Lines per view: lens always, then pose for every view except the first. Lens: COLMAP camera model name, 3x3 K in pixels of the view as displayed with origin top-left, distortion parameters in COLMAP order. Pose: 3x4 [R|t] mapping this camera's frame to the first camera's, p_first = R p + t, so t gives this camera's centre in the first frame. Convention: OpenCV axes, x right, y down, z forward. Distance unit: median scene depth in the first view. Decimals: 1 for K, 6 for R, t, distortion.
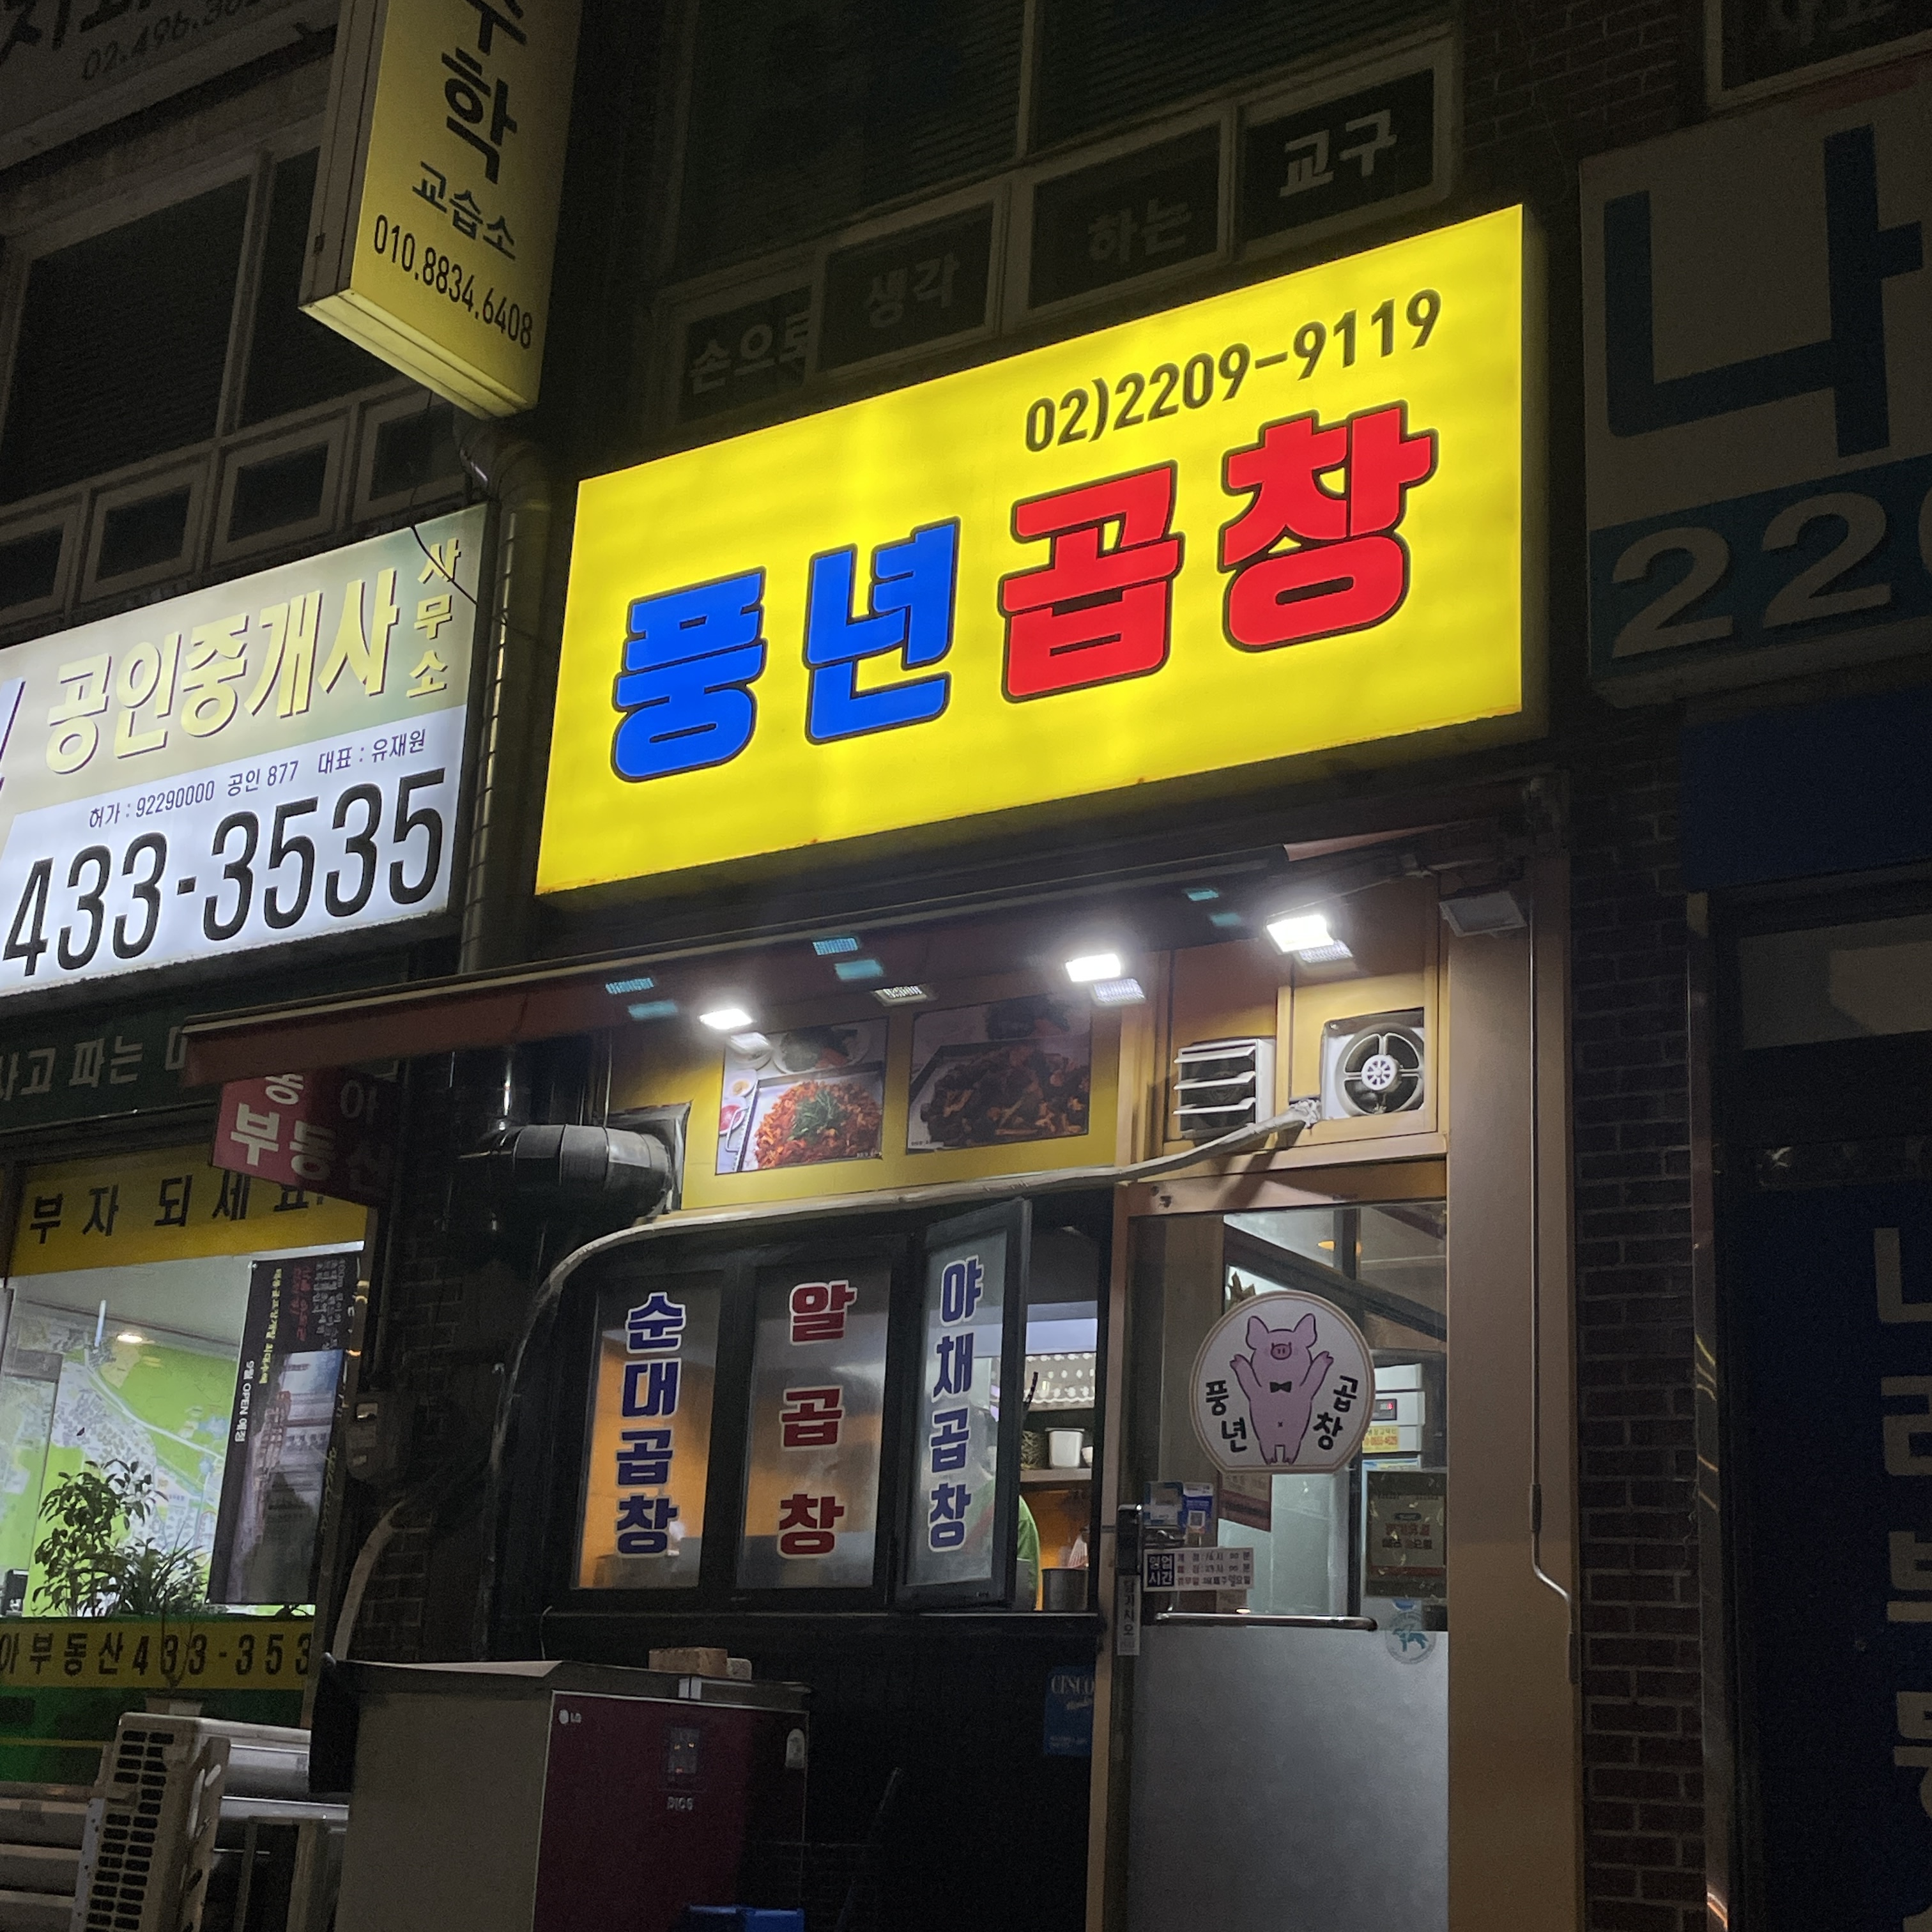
lens RADIAL K [[2780.9, 0, 975.1], [0, 2780.9, 954.0], [0, 0, 1]] dist [0.085476, 0.000000]
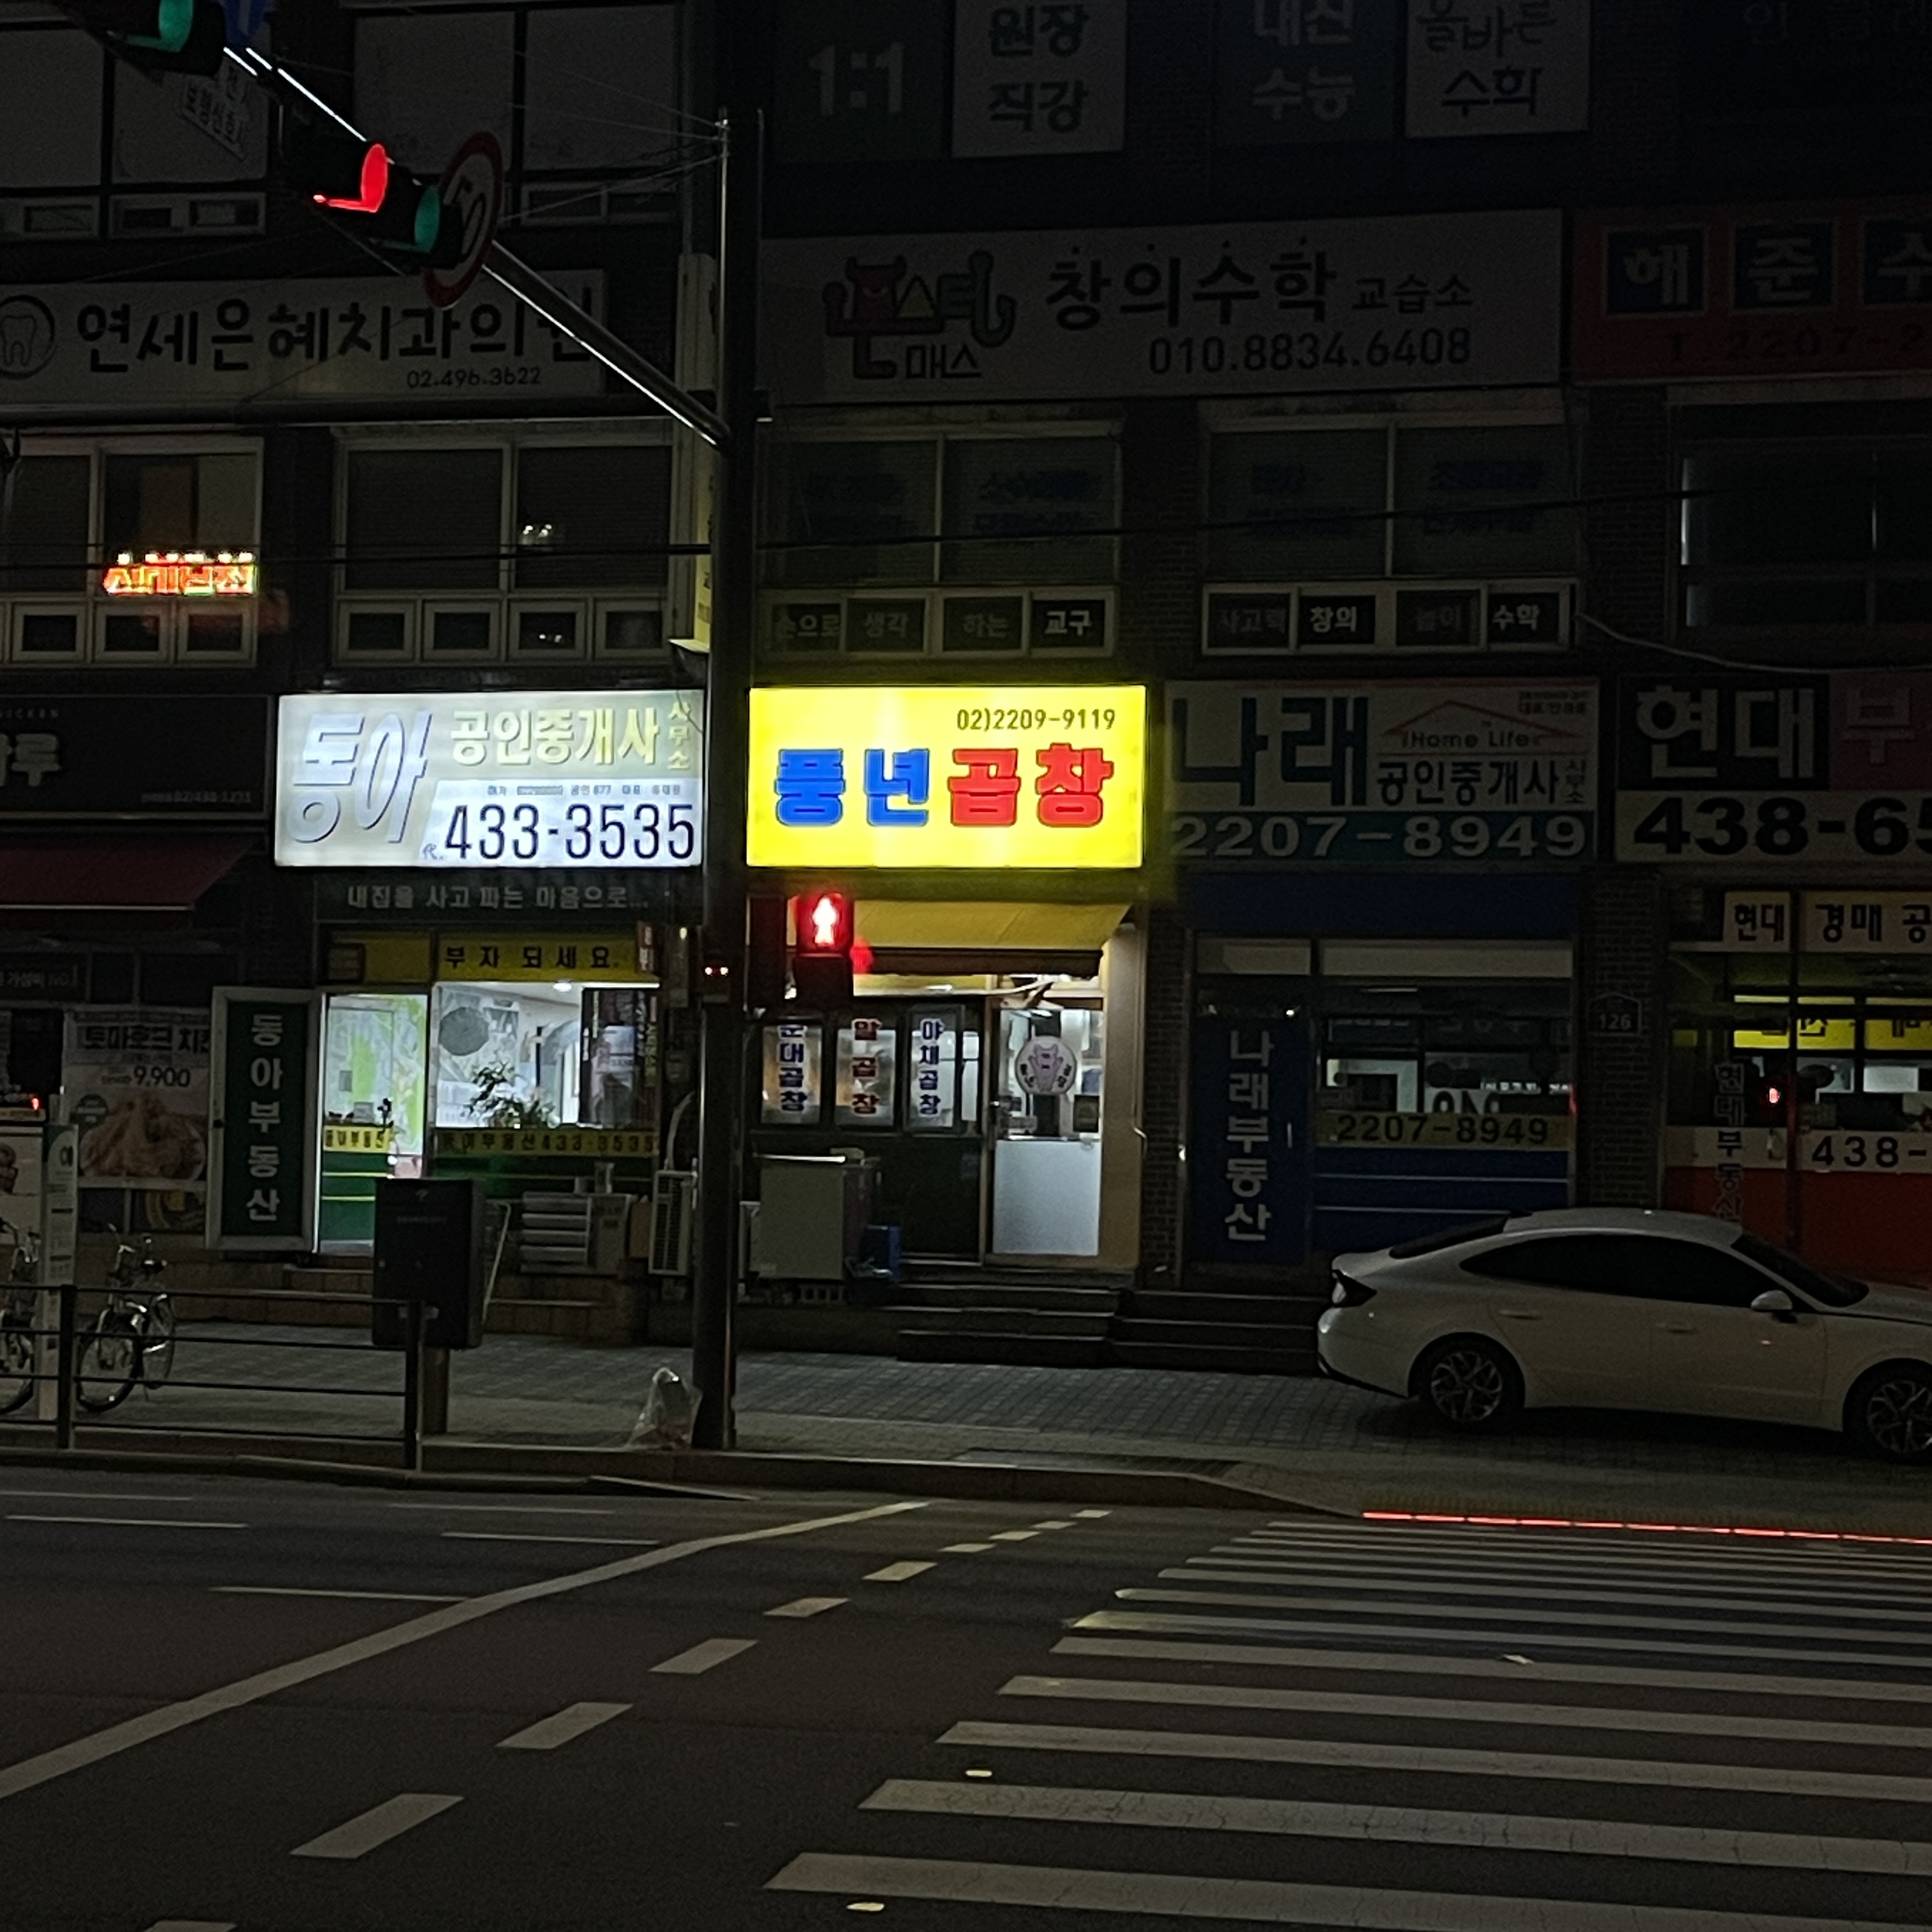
lens RADIAL K [[4556.2, 0, 963.1], [0, 4556.2, 967.8], [0, 0, 1]] dist [0.025154, 0.000000]
pose [[0.938488, -0.009411, 0.345185, -1.510027], [-0.080541, 0.966093, 0.245313, -1.040274], [-0.335789, -0.258025, 0.905908, -3.100227]]
